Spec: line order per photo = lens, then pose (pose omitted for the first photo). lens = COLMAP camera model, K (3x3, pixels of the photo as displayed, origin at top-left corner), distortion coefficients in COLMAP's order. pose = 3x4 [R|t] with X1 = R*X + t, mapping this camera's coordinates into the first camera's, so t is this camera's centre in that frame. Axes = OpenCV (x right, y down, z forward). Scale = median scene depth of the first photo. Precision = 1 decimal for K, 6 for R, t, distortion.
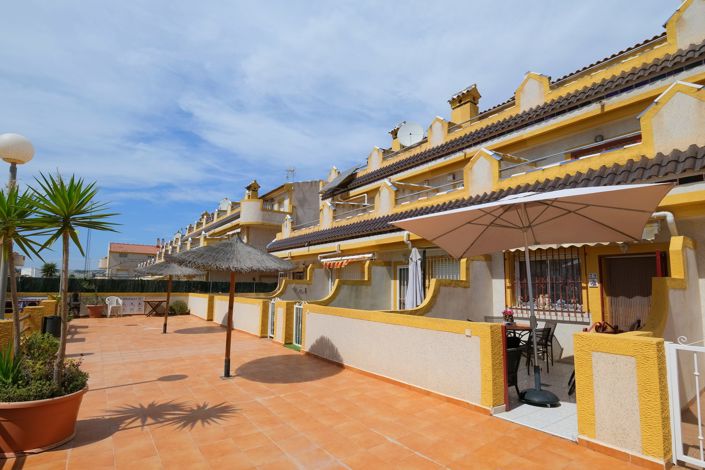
lens RADIAL K [[350.6, 0, 356.5], [0, 350.6, 251.2], [0, 0, 1]] dist [-0.004077, -0.001218]
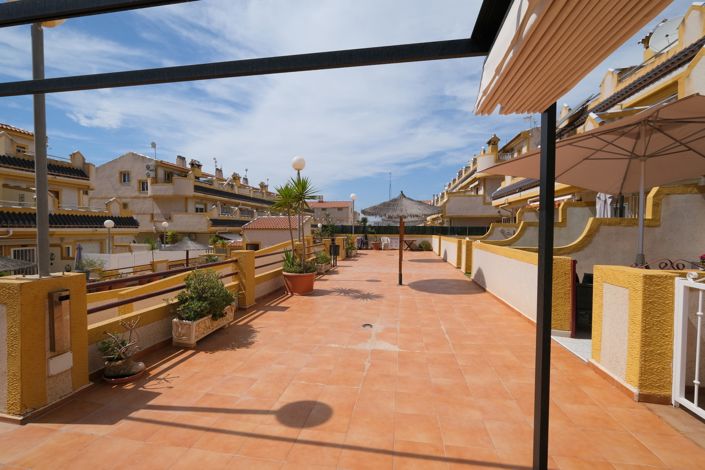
lens RADIAL K [[305.0, 0, 350.6], [0, 305.0, 233.5], [0, 0, 1]] dist [-0.001306, -0.000468]
pose [[0.689874, 0.002762, -0.723924, 0.300094], [0.073063, 0.994621, 0.073422, 0.009390], [0.720233, -0.103544, 0.685961, -0.046909]]
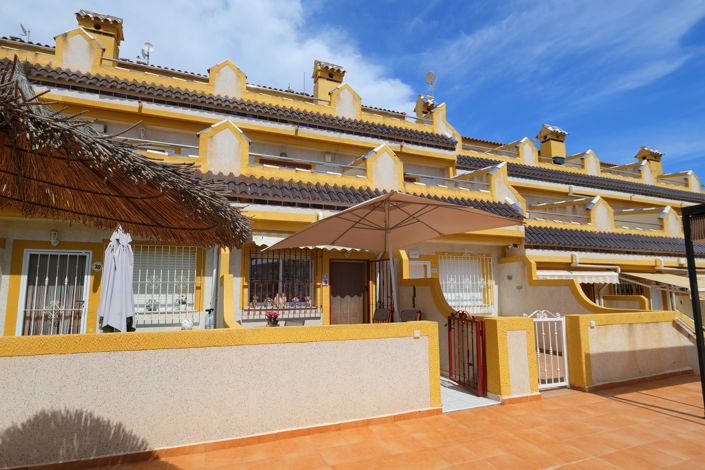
lens RADIAL K [[358.2, 0, 352.5], [0, 358.2, 235.0], [0, 0, 1]] dist [0.001227, 0.001086]
pose [[0.281243, 0.126951, 0.951202, -0.340488], [-0.091191, 0.990261, -0.105202, 0.041226], [-0.955294, -0.057154, 0.290080, 0.448578]]
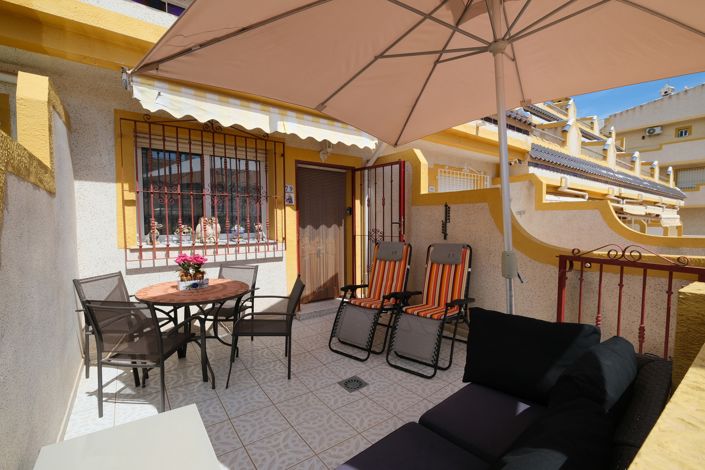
lens RADIAL K [[305.0, 0, 350.6], [0, 305.0, 233.5], [0, 0, 1]] dist [-0.001306, -0.000468]
pose [[0.046831, -0.050396, 0.997631, 0.064637], [-0.094250, 0.994048, 0.054640, 0.087555], [-0.994446, -0.096586, 0.041802, 0.655525]]
